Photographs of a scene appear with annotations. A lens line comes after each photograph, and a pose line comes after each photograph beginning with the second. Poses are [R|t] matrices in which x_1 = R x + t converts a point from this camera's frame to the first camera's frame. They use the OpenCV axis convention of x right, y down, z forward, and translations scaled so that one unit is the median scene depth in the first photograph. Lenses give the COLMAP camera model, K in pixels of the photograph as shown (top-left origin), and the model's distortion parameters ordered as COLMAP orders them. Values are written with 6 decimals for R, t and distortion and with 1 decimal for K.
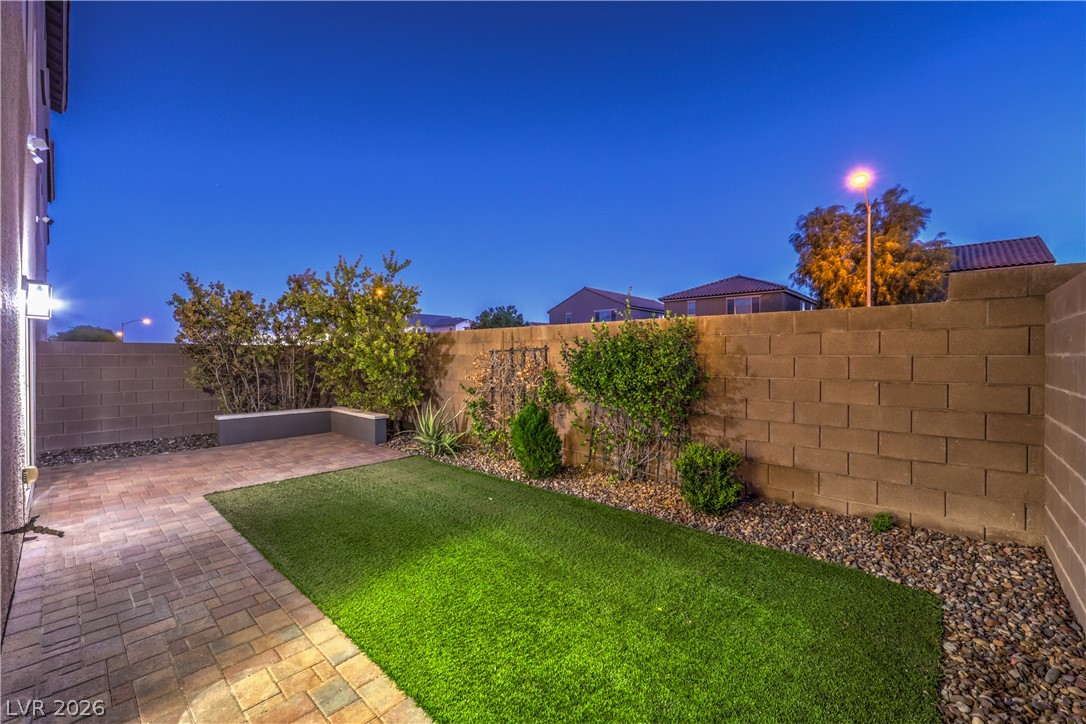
lens RADIAL K [[449.1, 0, 549.2], [0, 449.1, 357.7], [0, 0, 1]] dist [0.000859, 0.000296]
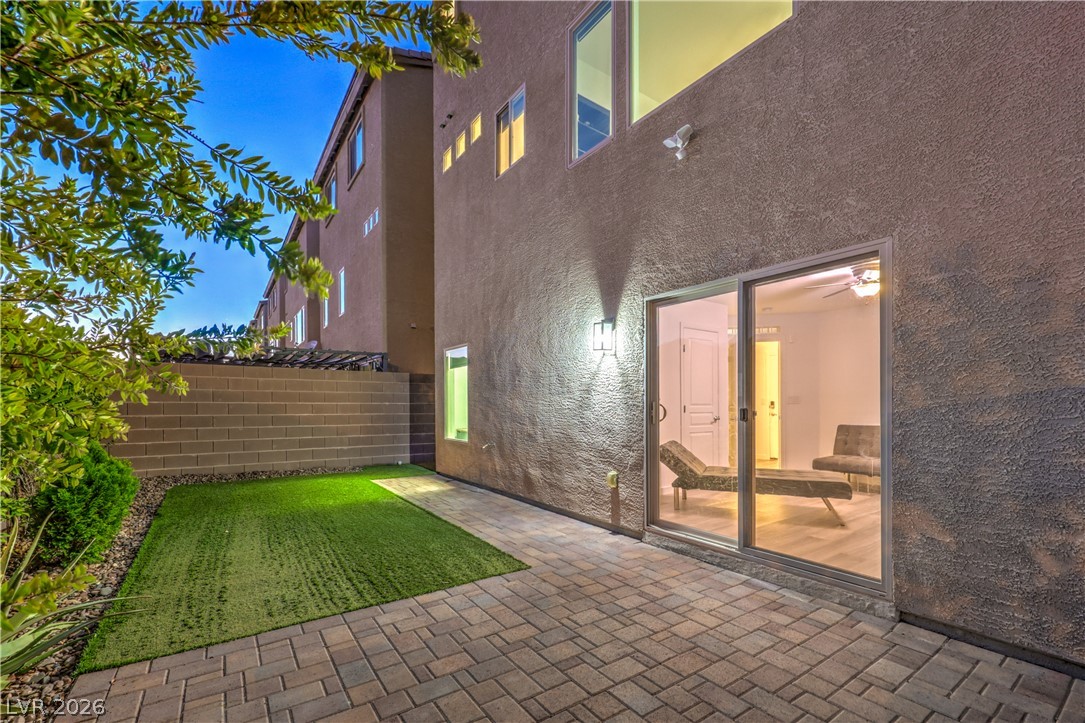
lens RADIAL K [[464.9, 0, 543.3], [0, 464.9, 404.5], [0, 0, 1]] dist [0.000652, 0.000047]
pose [[-0.973784, -0.001819, 0.227467, -1.206954], [-0.001703, 0.999998, 0.000705, 0.054405], [-0.227468, 0.000299, -0.973786, 2.168329]]
